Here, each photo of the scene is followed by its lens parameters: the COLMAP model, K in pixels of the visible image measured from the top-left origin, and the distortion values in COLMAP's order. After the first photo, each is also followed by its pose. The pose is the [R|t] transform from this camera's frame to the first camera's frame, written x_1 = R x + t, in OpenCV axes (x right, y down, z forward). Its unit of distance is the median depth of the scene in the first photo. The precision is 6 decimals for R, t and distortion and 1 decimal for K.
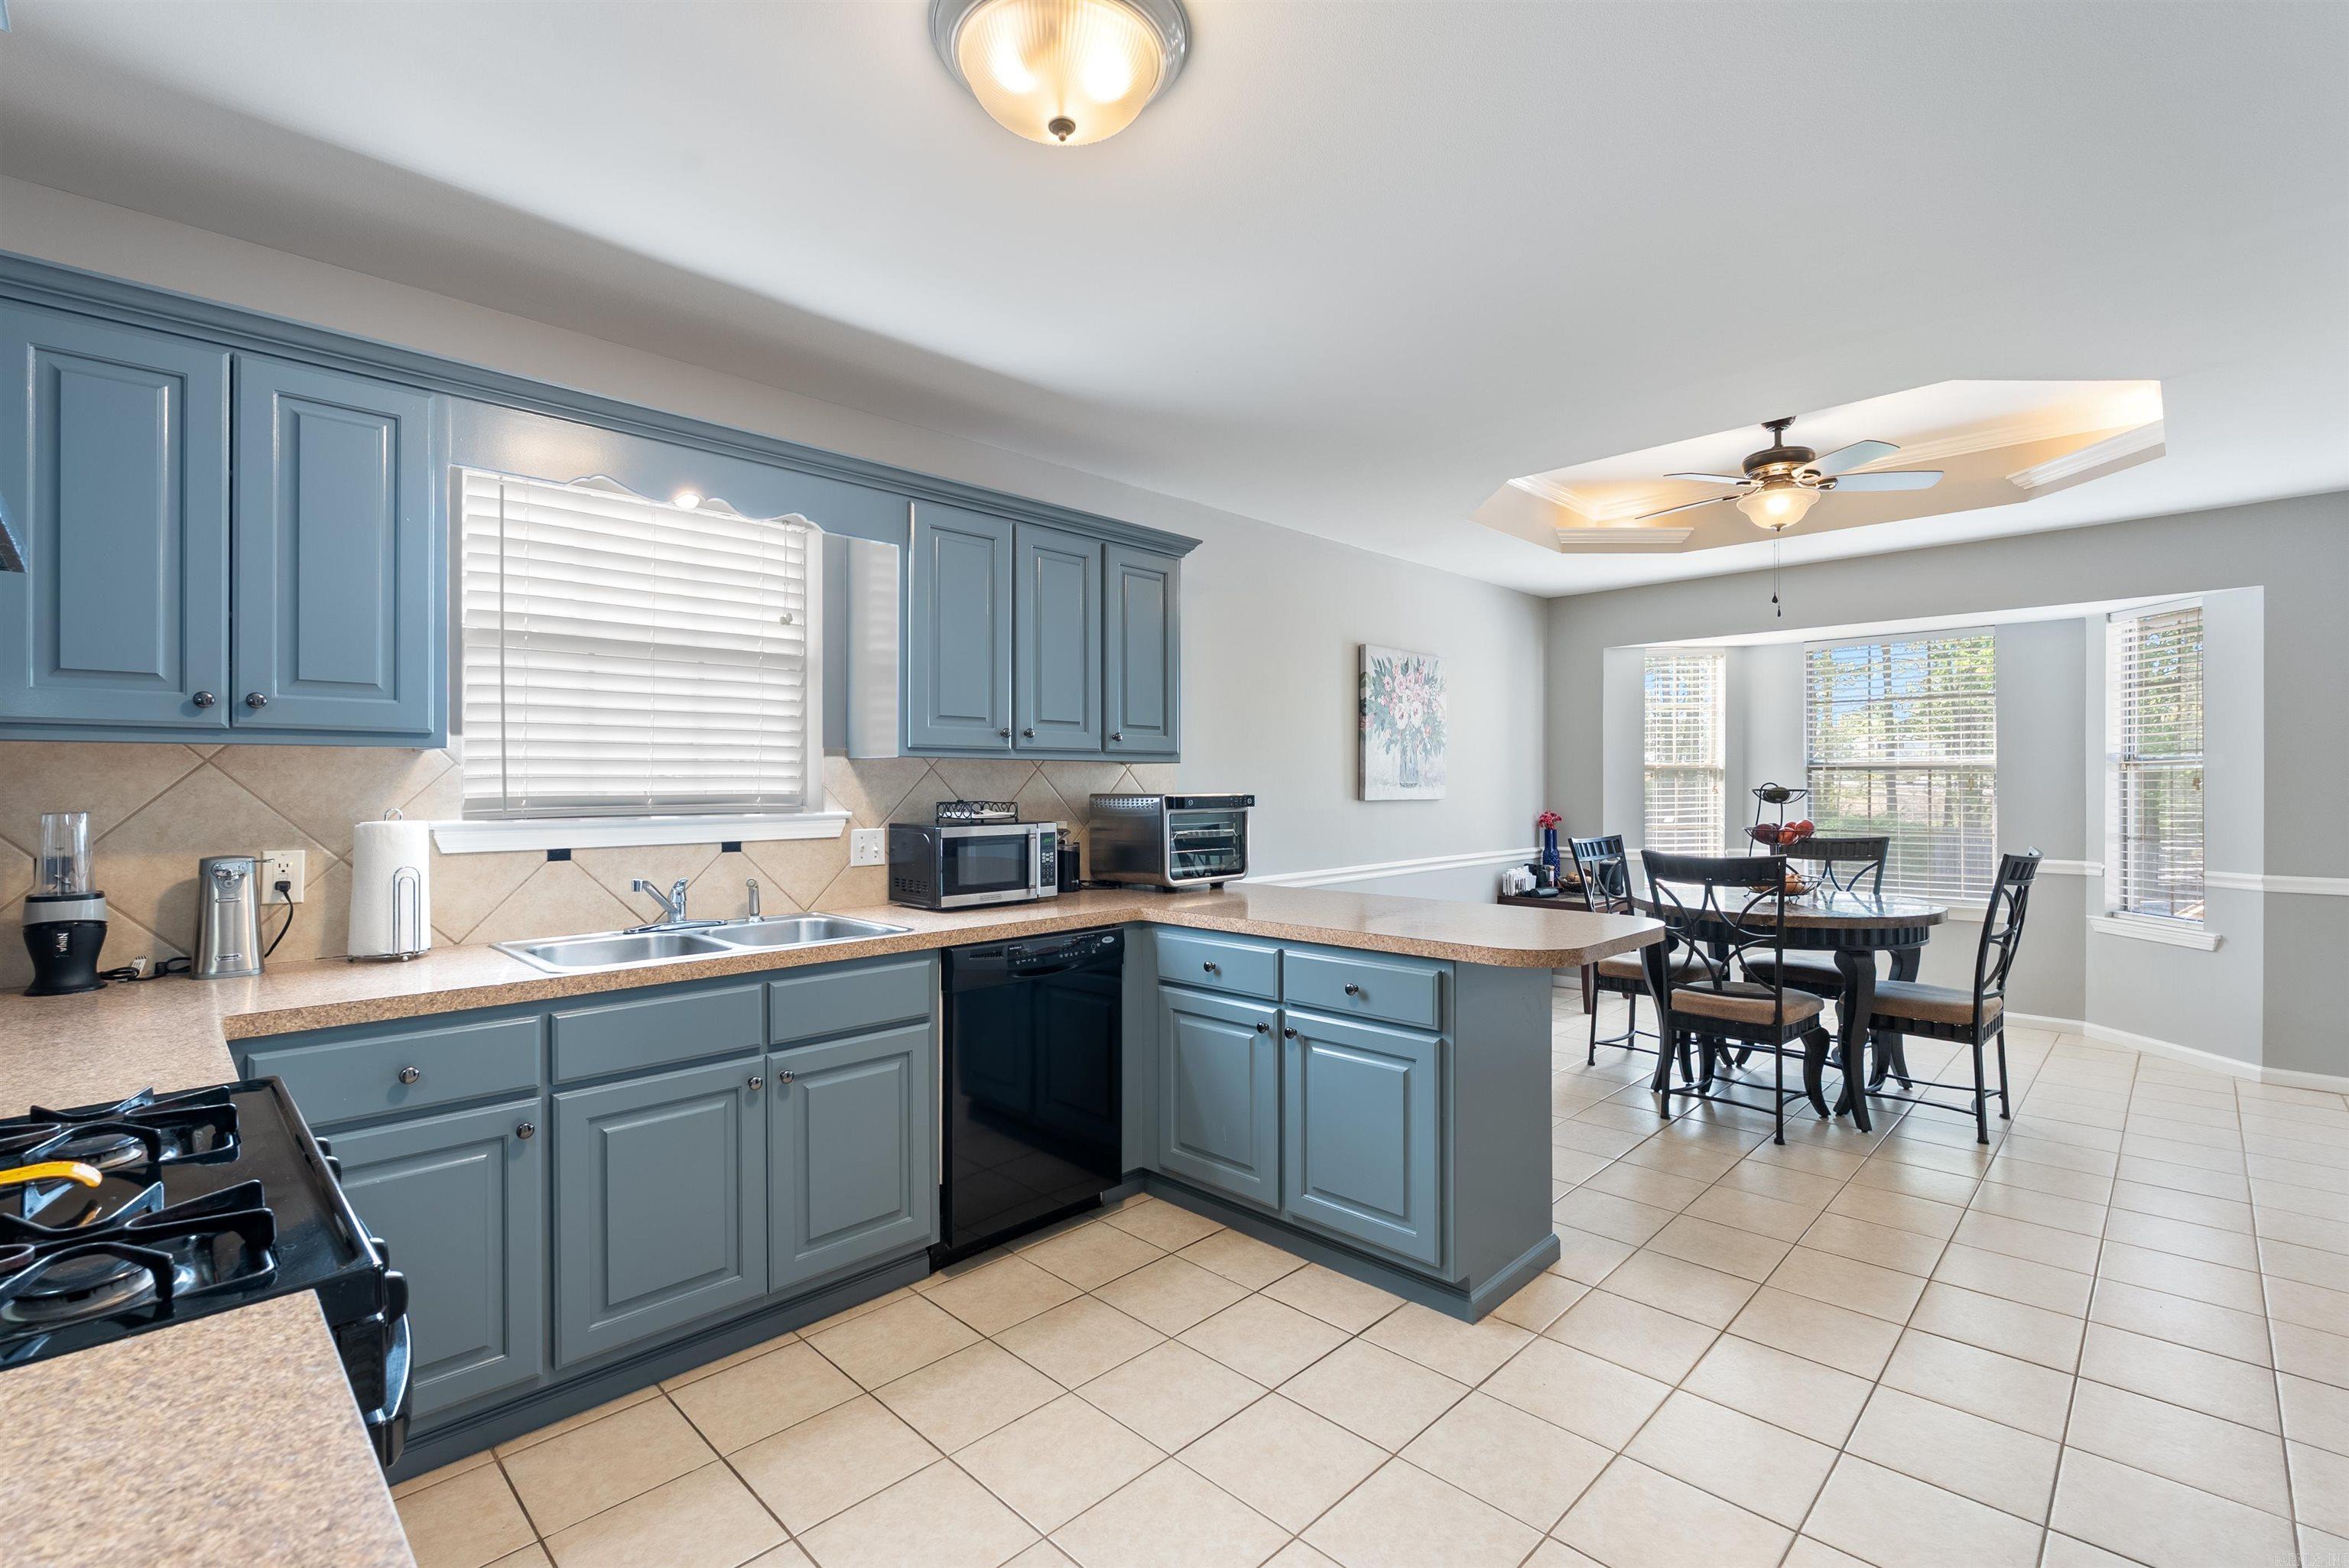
lens RADIAL K [[1047.7, 0, 1166.4], [0, 1047.7, 781.0], [0, 0, 1]] dist [-0.003682, 0.000504]
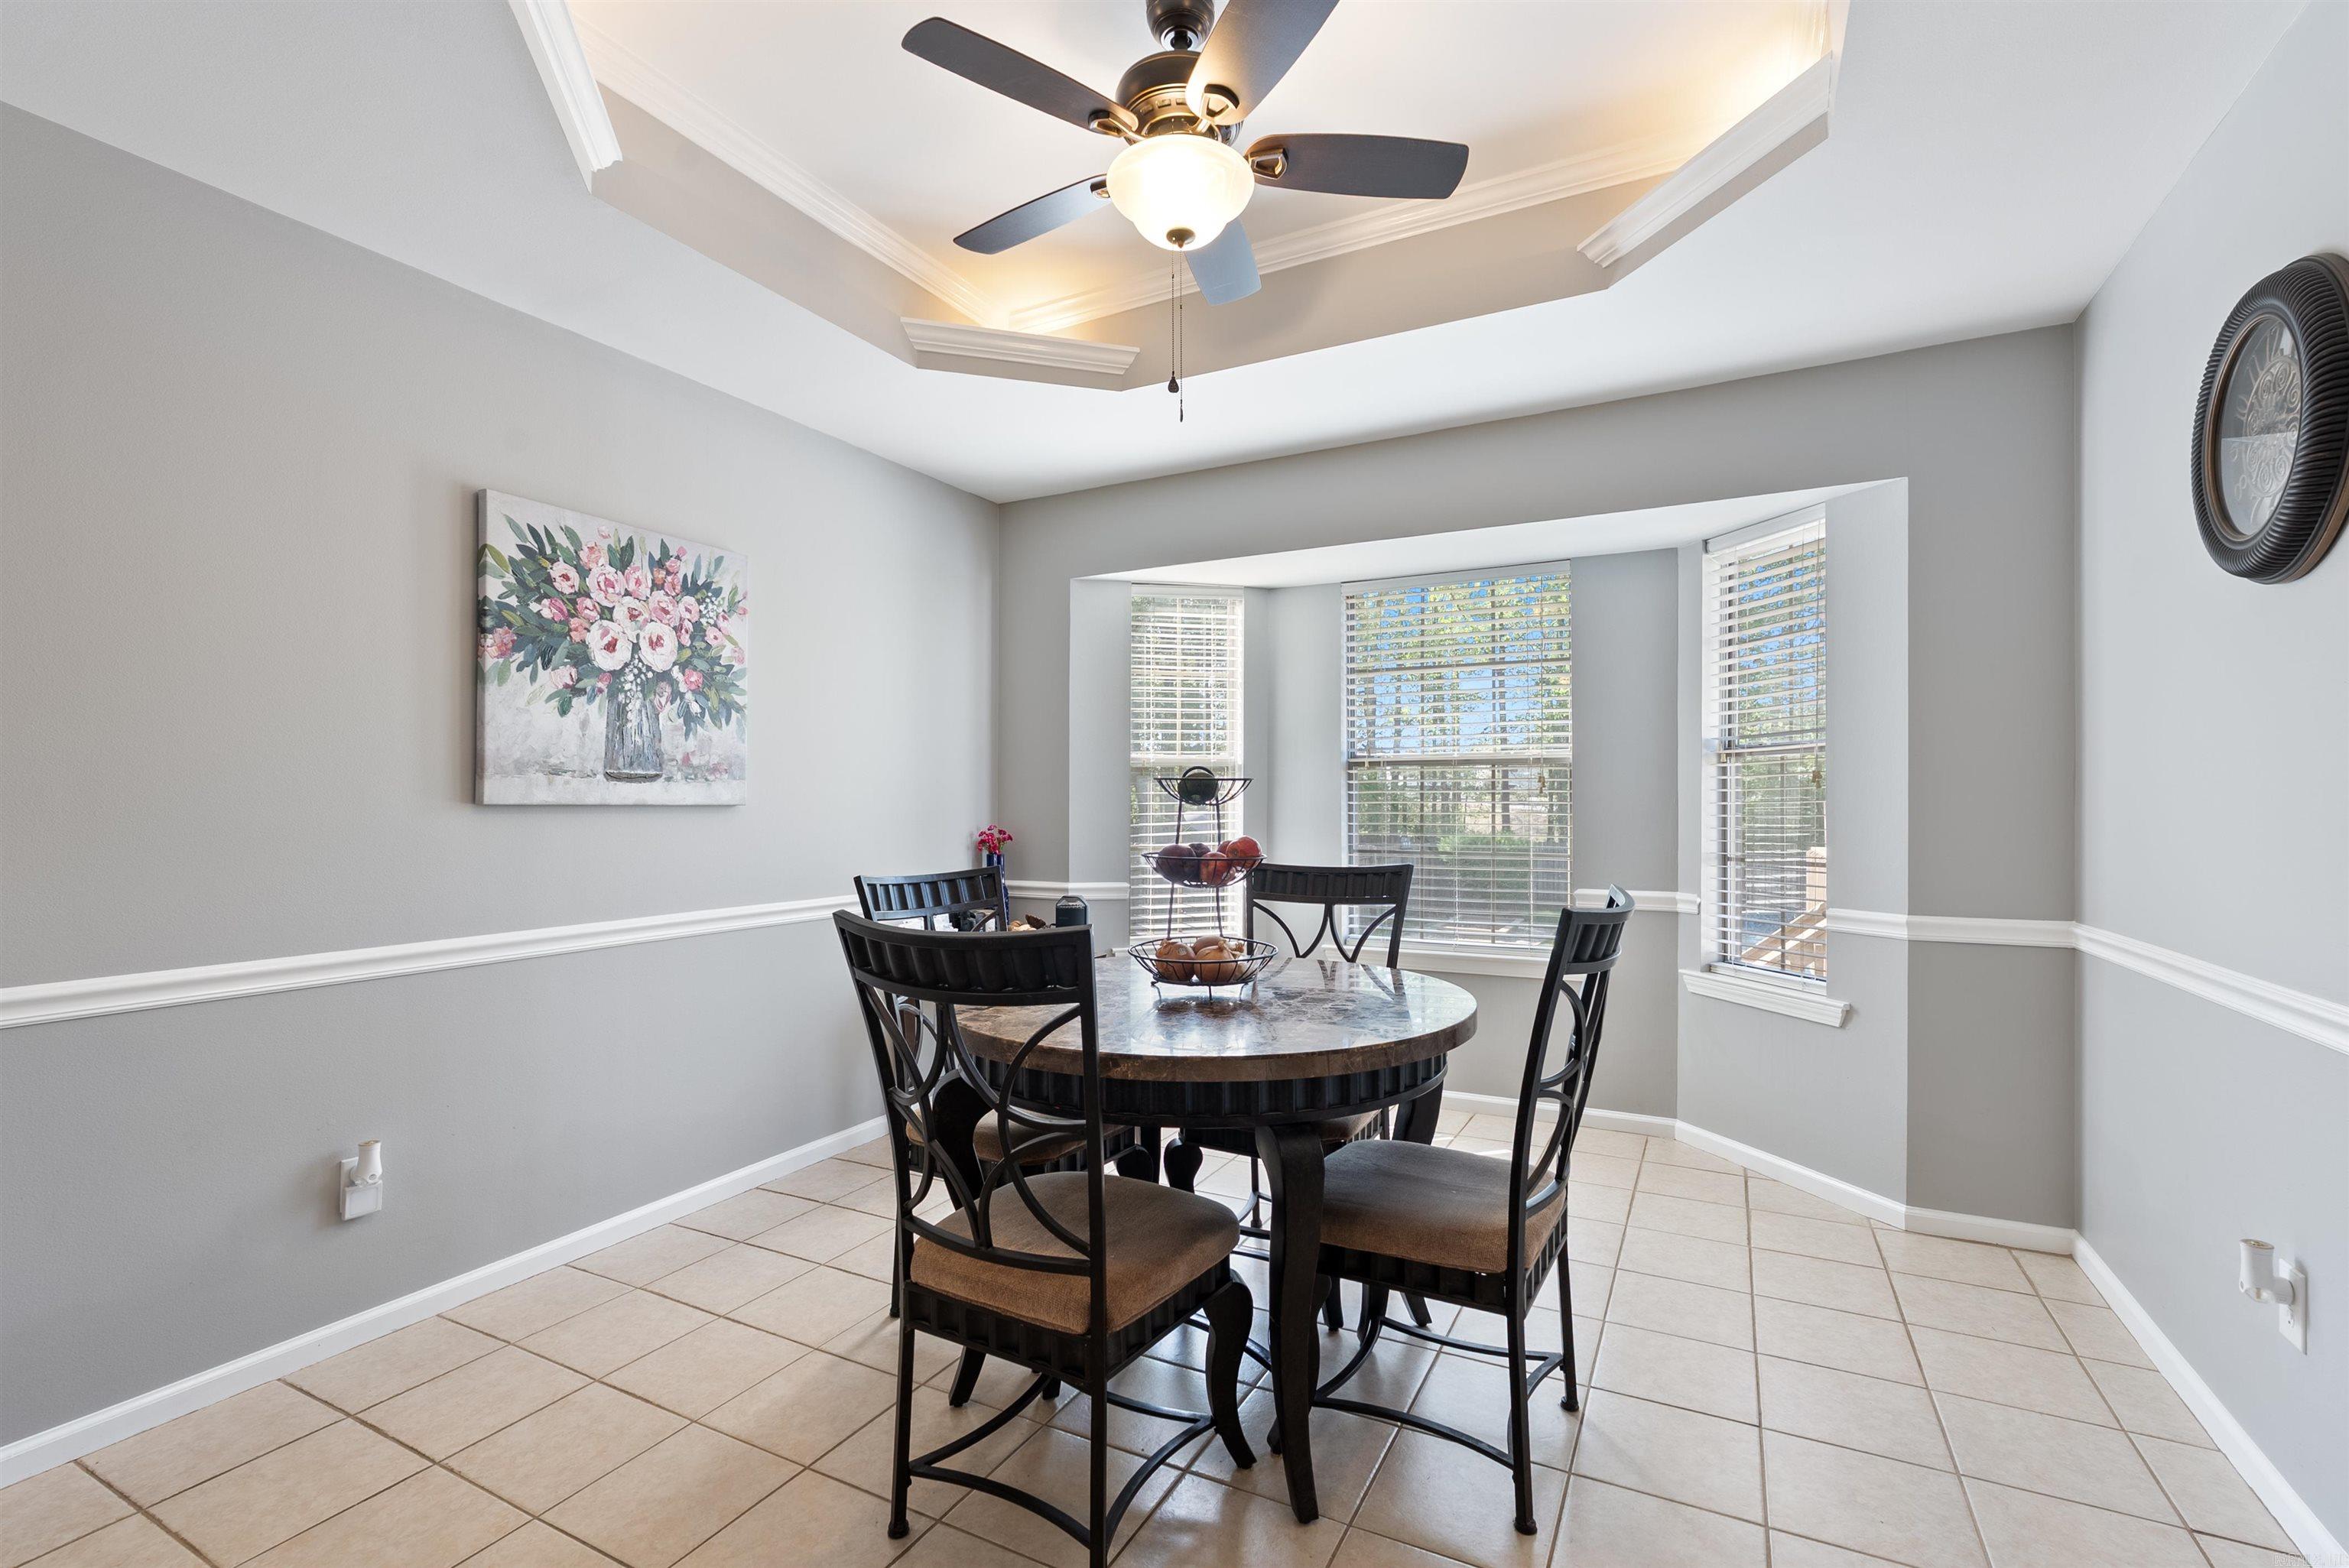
lens RADIAL K [[1047.7, 0, 1174.3], [0, 1047.7, 798.6], [0, 0, 1]] dist [-0.003682, 0.000504]
pose [[0.957000, 0.002793, 0.290075, 0.360746], [-0.001932, 0.999993, -0.003254, 0.016976], [-0.290082, 0.002553, 0.956998, 0.435777]]
